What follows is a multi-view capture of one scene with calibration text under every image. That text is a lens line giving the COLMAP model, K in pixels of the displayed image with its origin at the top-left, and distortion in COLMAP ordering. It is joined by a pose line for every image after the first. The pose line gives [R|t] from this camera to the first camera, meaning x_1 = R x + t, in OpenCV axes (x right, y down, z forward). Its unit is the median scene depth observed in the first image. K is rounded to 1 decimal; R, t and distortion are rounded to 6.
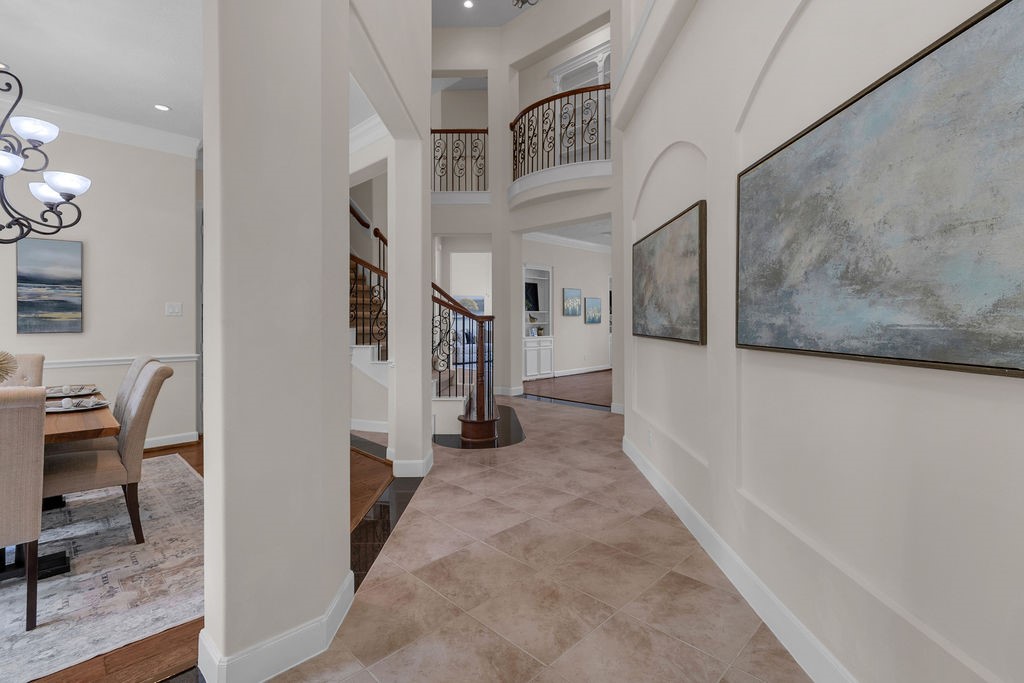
lens RADIAL K [[479.7, 0, 512.9], [0, 479.7, 315.5], [0, 0, 1]] dist [0.001711, -0.000024]
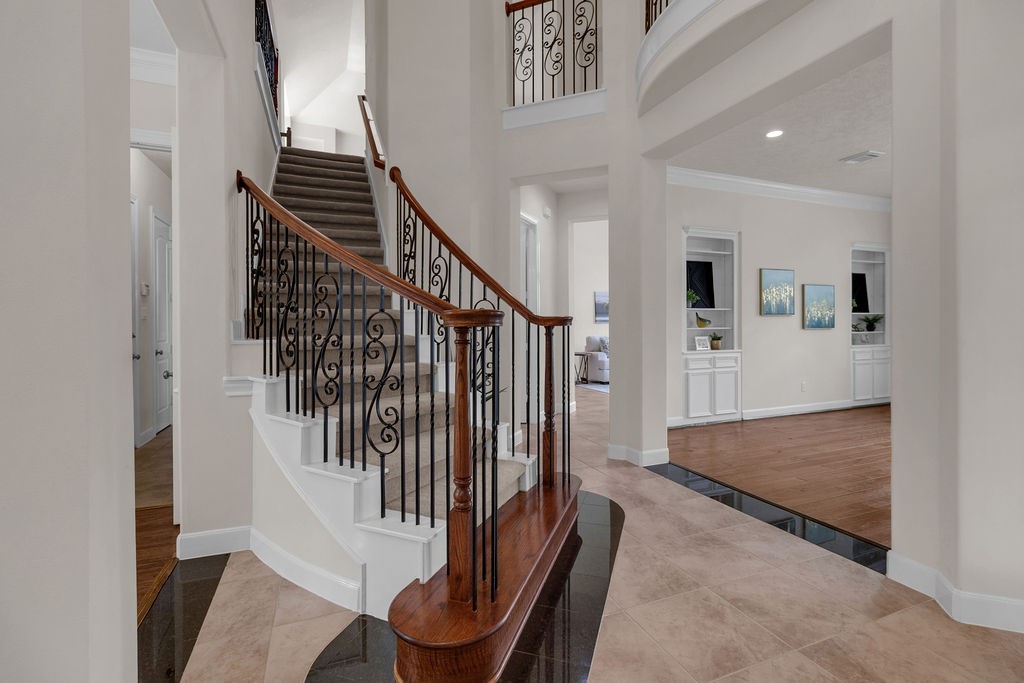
lens RADIAL K [[479.7, 0, 508.6], [0, 479.7, 327.3], [0, 0, 1]] dist [0.001711, -0.000024]
pose [[0.921954, 0.001431, -0.387296, 0.050483], [0.005483, 0.999845, 0.016746, 0.003490], [0.387260, -0.017563, 0.921803, 0.351441]]
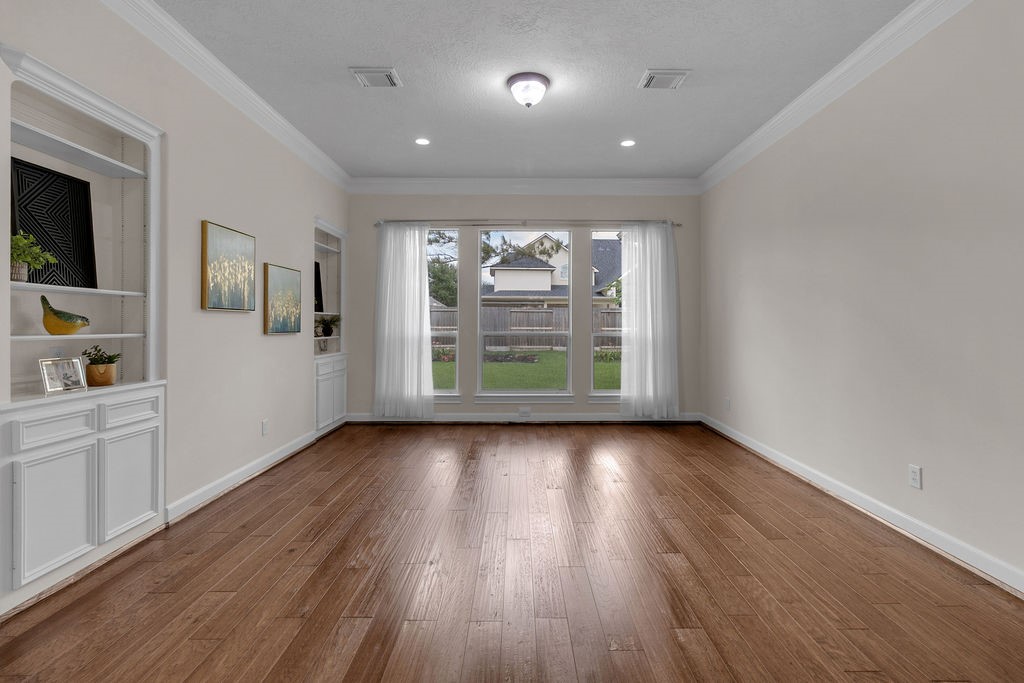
lens RADIAL K [[479.7, 0, 534.1], [0, 479.7, 324.6], [0, 0, 1]] dist [0.001711, -0.000024]
pose [[0.691197, 0.008400, 0.722617, 0.031115], [-0.014464, 0.999893, 0.002212, 0.006133], [-0.722521, -0.011981, 0.691245, 0.659276]]
